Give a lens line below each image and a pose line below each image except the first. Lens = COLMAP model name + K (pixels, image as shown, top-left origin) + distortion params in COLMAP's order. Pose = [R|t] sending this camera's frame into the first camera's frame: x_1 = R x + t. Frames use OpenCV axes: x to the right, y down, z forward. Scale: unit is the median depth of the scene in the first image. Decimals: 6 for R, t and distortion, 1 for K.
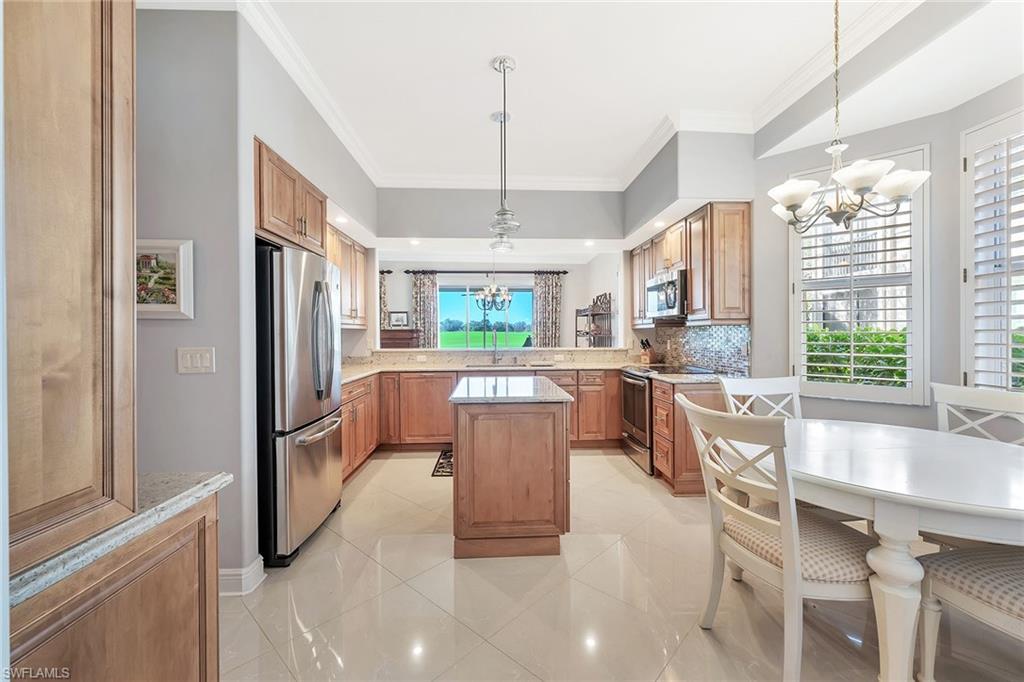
lens RADIAL K [[418.0, 0, 515.8], [0, 418.0, 338.0], [0, 0, 1]] dist [-0.012237, -0.000238]
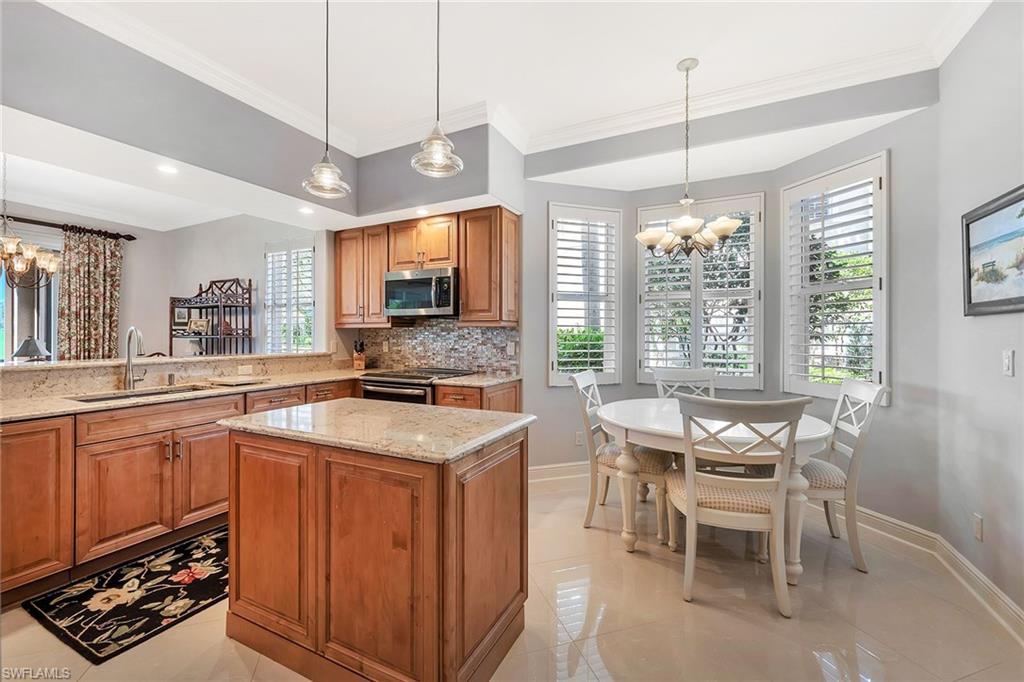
lens RADIAL K [[418.0, 0, 514.9], [0, 418.0, 337.1], [0, 0, 1]] dist [-0.012237, -0.000238]
pose [[0.484662, -0.002592, 0.874697, -0.262391], [0.004399, 0.999990, 0.000527, -0.003167], [-0.874690, 0.003592, 0.484669, 0.304413]]
